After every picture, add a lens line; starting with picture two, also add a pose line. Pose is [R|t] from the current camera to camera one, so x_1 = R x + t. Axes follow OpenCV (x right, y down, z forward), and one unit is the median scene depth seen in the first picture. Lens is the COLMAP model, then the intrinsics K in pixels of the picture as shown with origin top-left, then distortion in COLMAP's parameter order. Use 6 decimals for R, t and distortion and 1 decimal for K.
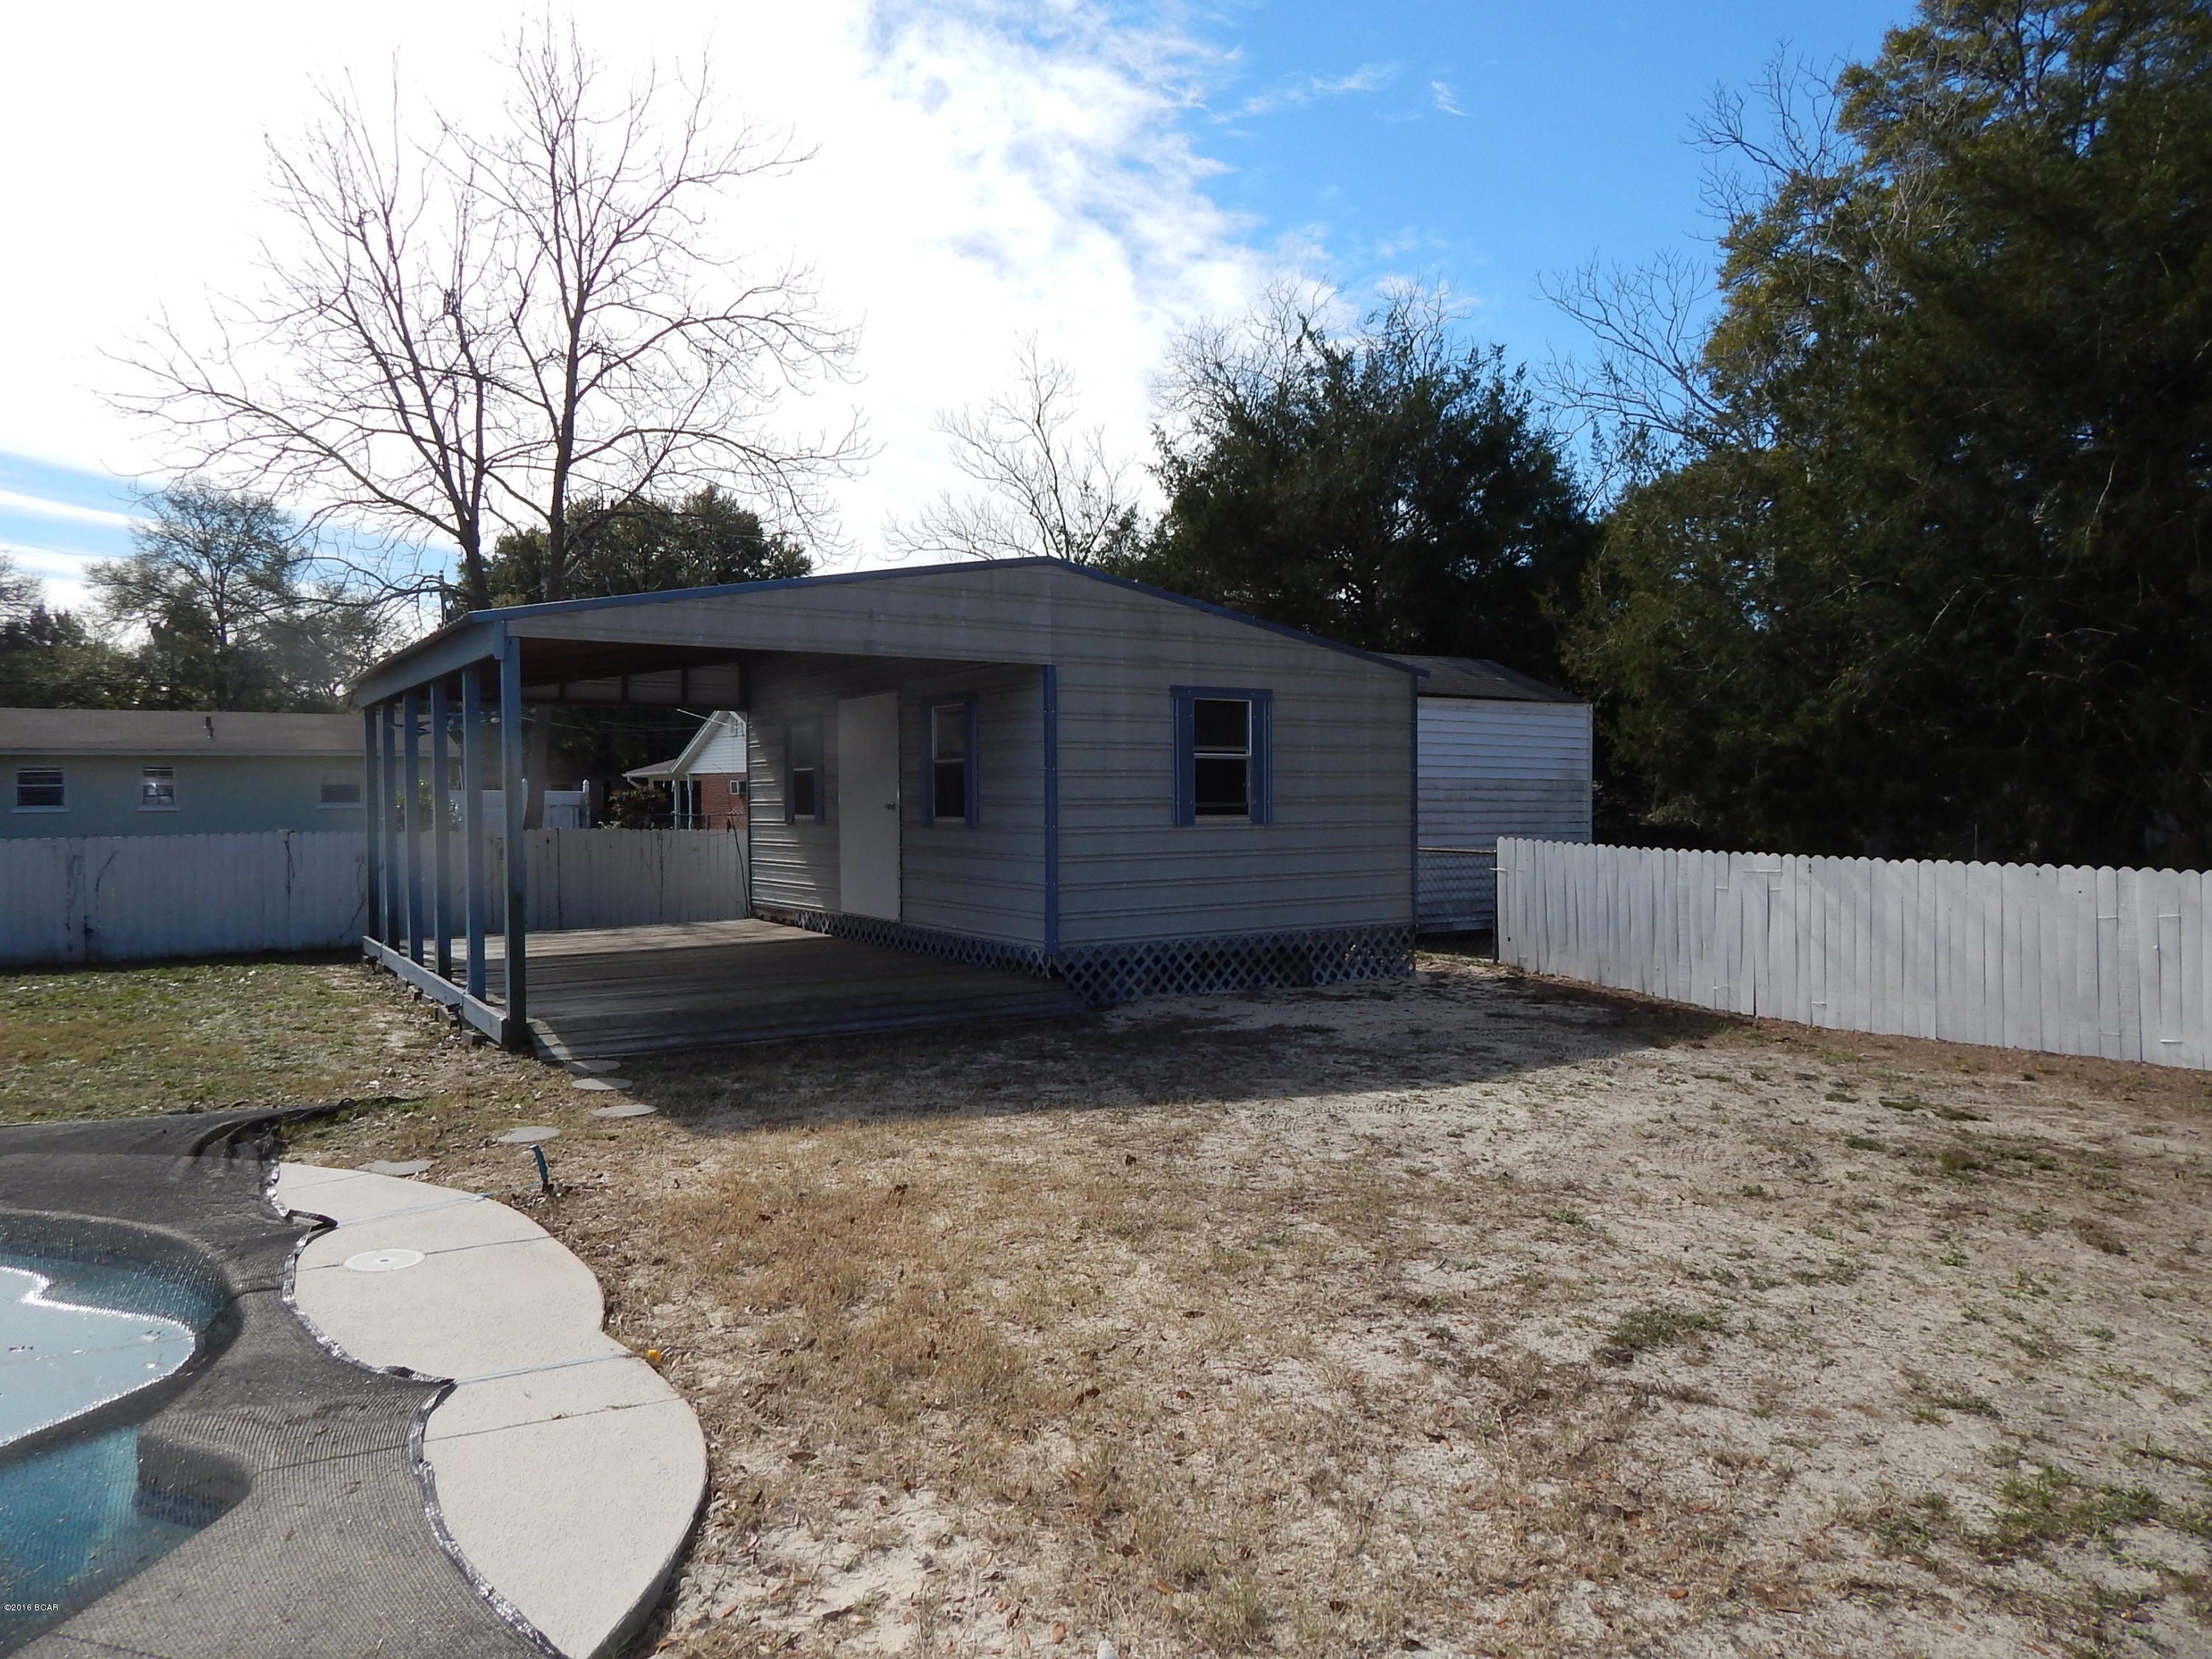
lens RADIAL K [[1464.8, 0, 1111.3], [0, 1464.8, 806.5], [0, 0, 1]] dist [0.006018, -0.004247]
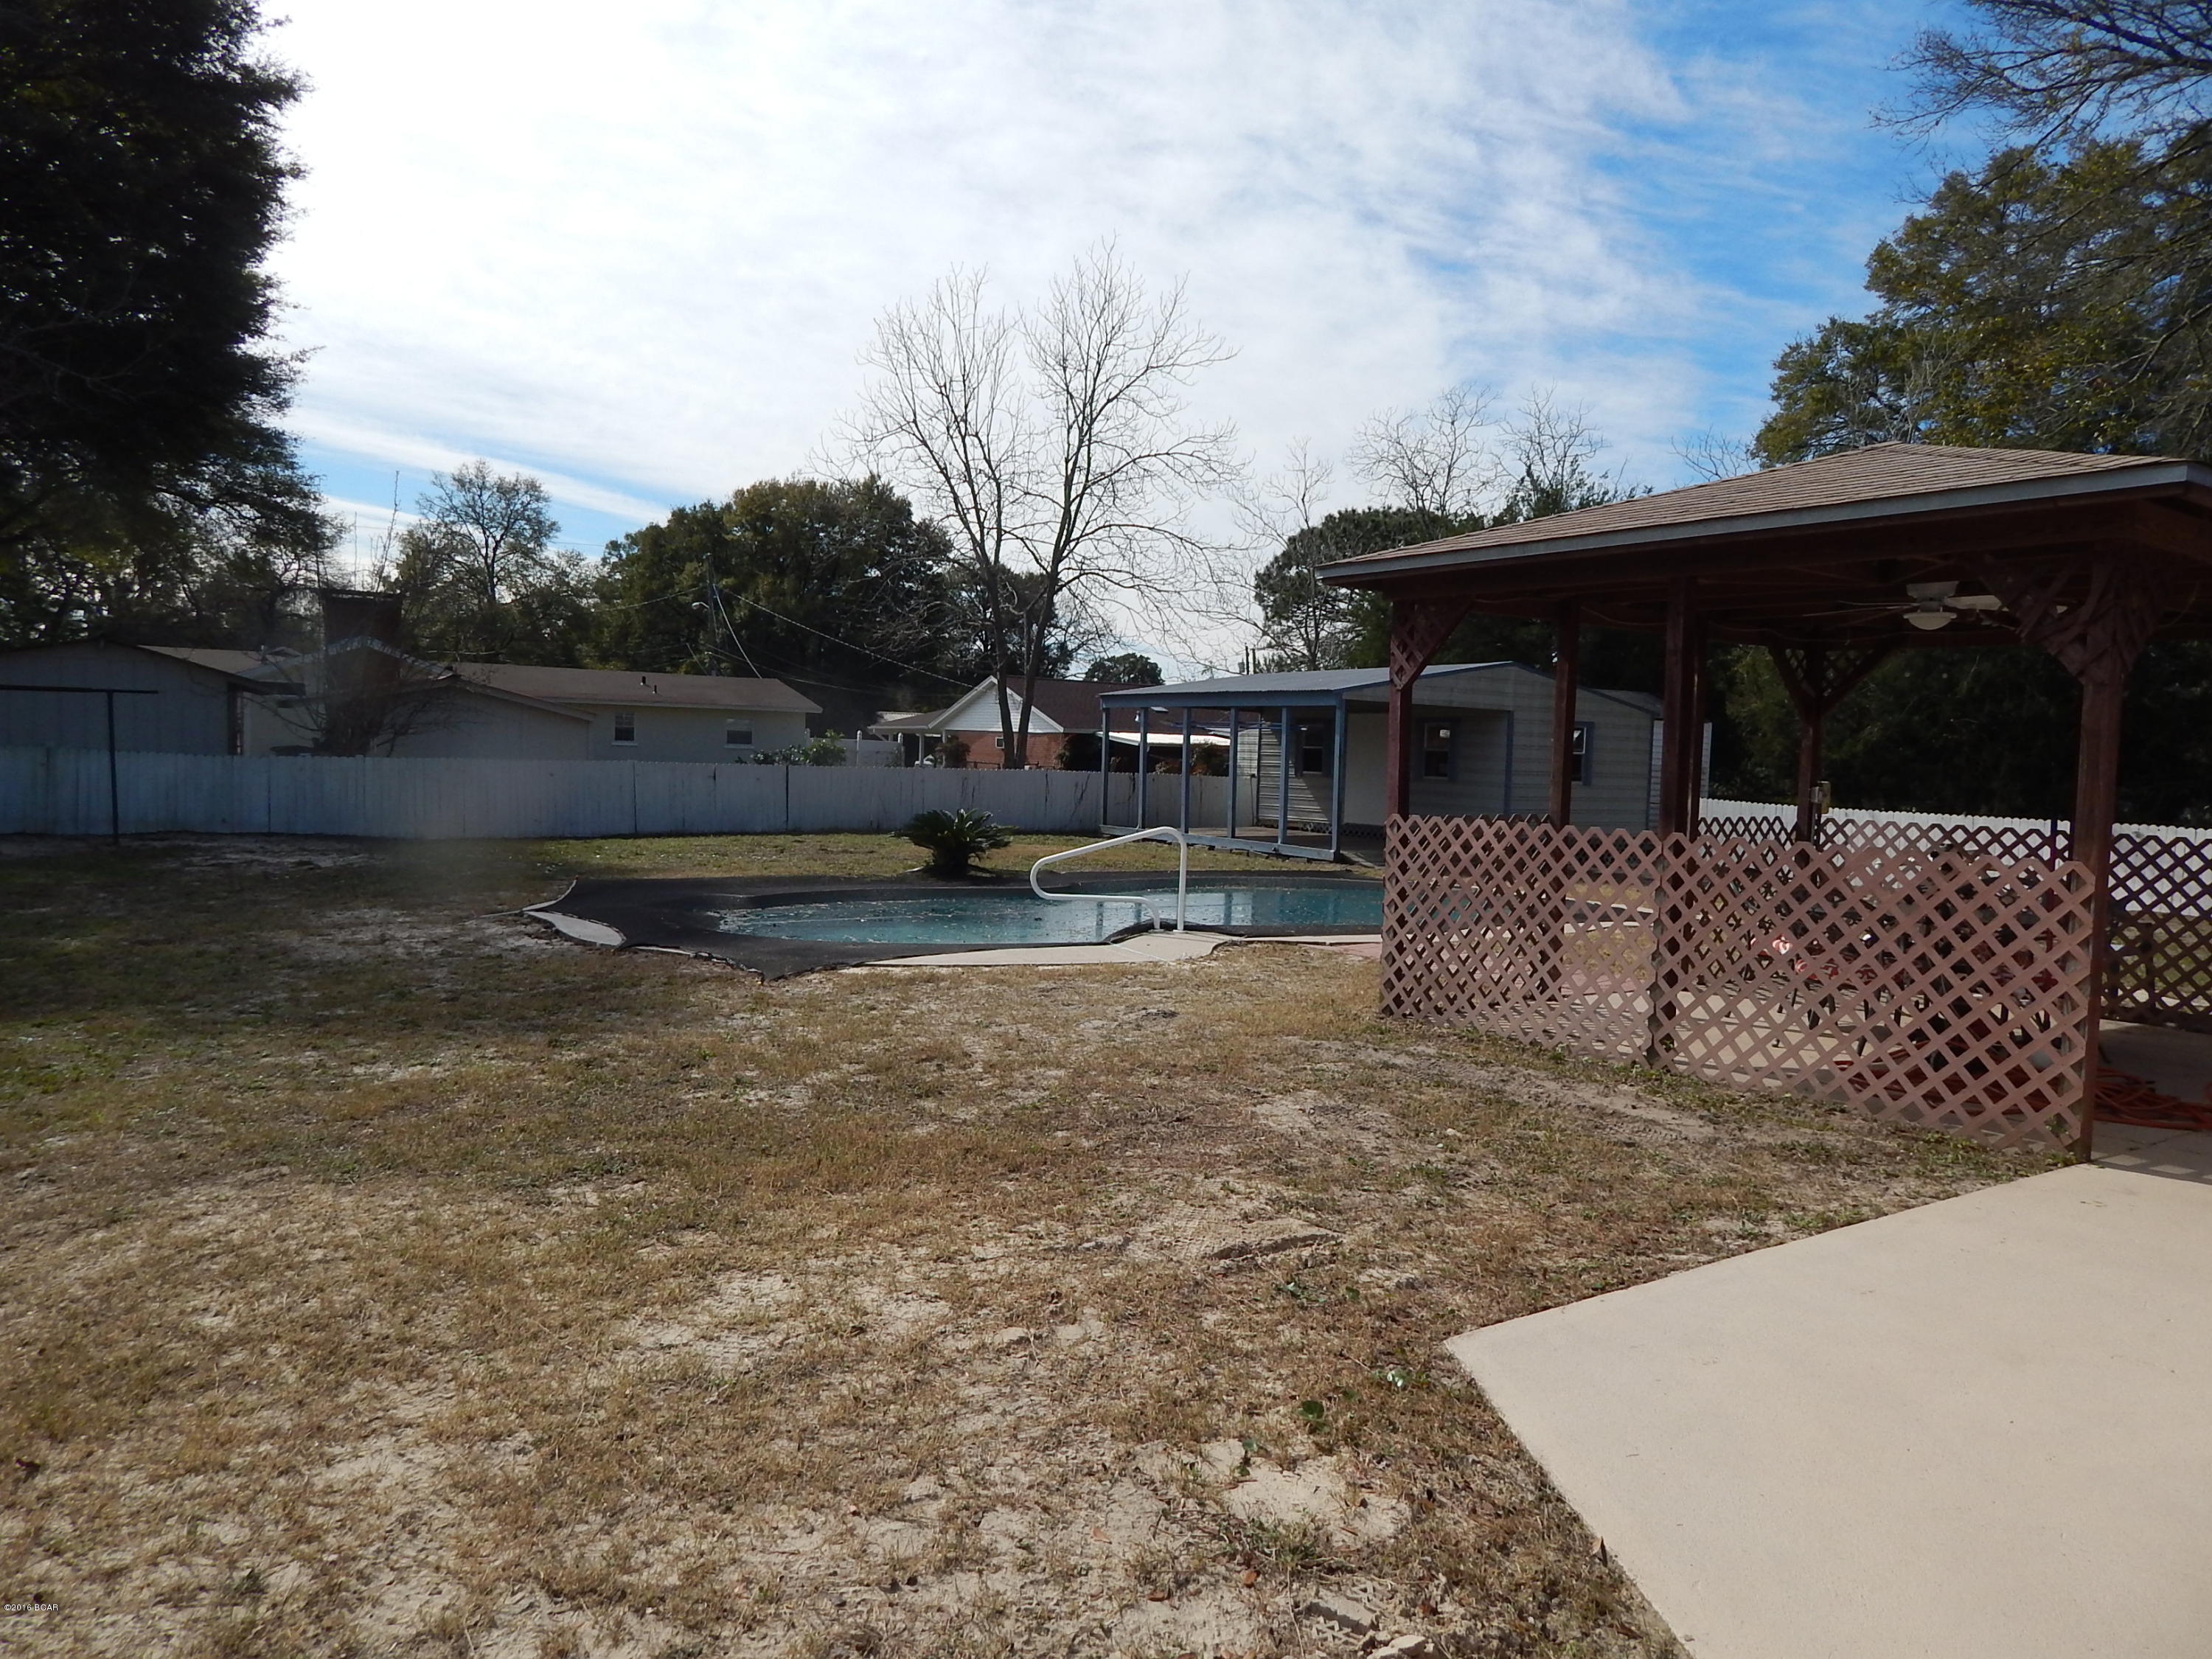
lens RADIAL K [[1464.8, 0, 1106.6], [0, 1464.8, 828.2], [0, 0, 1]] dist [0.006018, -0.004247]
pose [[0.999222, 0.037522, 0.012148, -0.194216], [-0.038032, 0.998269, 0.044870, 0.001266], [-0.010443, -0.045297, 0.998919, -0.350369]]
